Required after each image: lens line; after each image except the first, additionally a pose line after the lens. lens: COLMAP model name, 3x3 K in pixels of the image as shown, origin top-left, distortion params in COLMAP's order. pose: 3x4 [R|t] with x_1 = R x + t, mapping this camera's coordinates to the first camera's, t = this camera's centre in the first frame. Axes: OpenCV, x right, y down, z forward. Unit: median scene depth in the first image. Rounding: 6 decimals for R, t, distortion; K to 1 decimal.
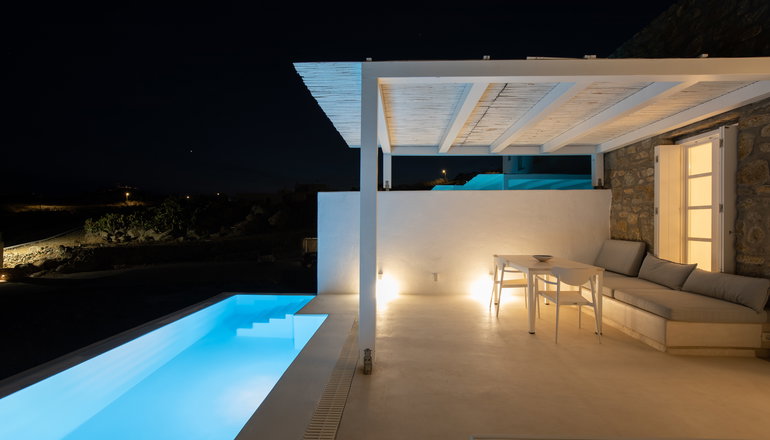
lens RADIAL K [[371.4, 0, 385.4], [0, 371.4, 220.9], [0, 0, 1]] dist [0.003000, 0.001555]
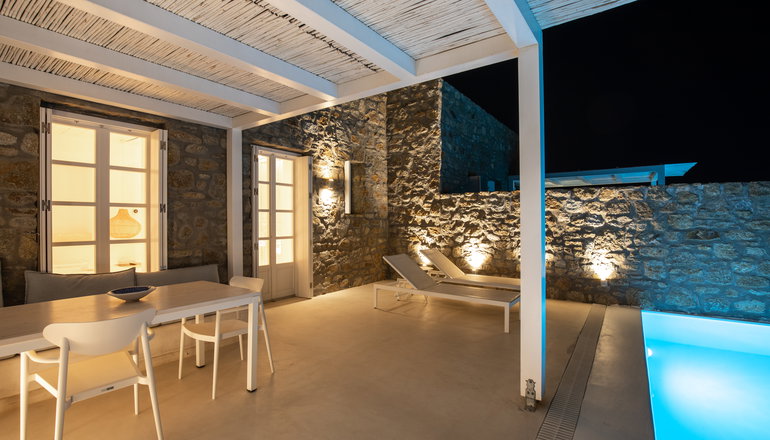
lens RADIAL K [[352.4, 0, 384.6], [0, 352.4, 221.1], [0, 0, 1]] dist [-0.014689, 0.000328]
pose [[-0.841087, -0.000557, 0.540899, -0.150171], [-0.000985, 0.999999, -0.000502, 0.001982], [-0.540899, -0.000955, -0.841087, 1.540633]]
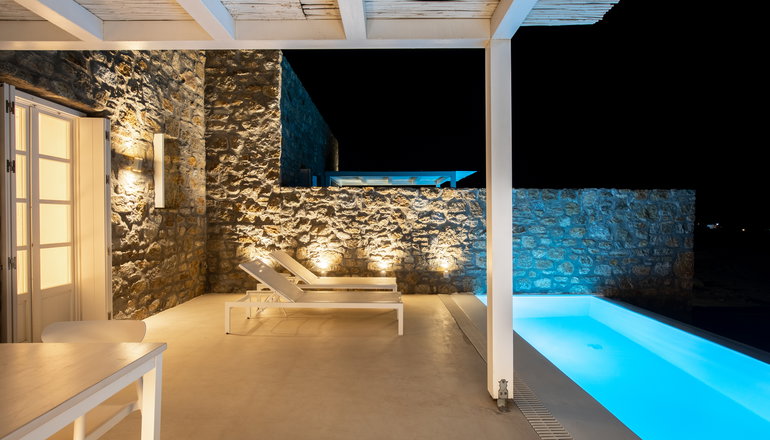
lens RADIAL K [[371.4, 0, 383.6], [0, 371.4, 221.4], [0, 0, 1]] dist [0.003000, 0.001555]
pose [[-0.999300, -0.001110, -0.037392, 0.097951], [-0.001404, 0.999968, 0.007855, 0.001232], [0.037383, 0.007902, -0.999270, 1.523893]]
